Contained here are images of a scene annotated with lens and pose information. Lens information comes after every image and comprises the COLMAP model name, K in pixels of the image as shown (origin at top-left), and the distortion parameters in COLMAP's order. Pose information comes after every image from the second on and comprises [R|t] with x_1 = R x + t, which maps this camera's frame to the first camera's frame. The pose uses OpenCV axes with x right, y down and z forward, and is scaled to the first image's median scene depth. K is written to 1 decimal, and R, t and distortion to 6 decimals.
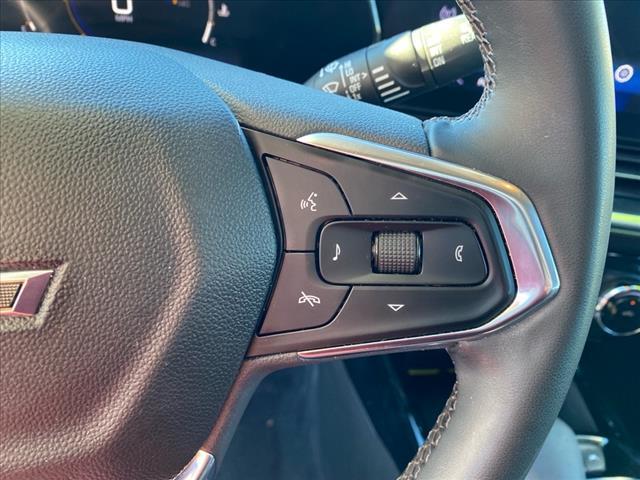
lens RADIAL K [[504.2, 0, 320.0], [0, 504.2, 240.0], [0, 0, 1]] dist [0.101903, -0.003497]
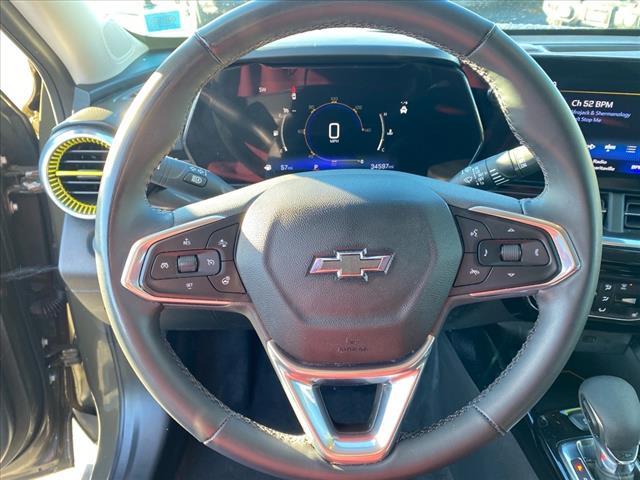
lens RADIAL K [[519.0, 0, 320.0], [0, 519.0, 240.0], [0, 0, 1]] dist [-0.001116, -0.004721]
pose [[0.987402, -0.019179, -0.157064, -0.350988], [0.001404, 0.993650, -0.112506, 0.234030], [0.158224, 0.110868, 0.981159, -1.557441]]
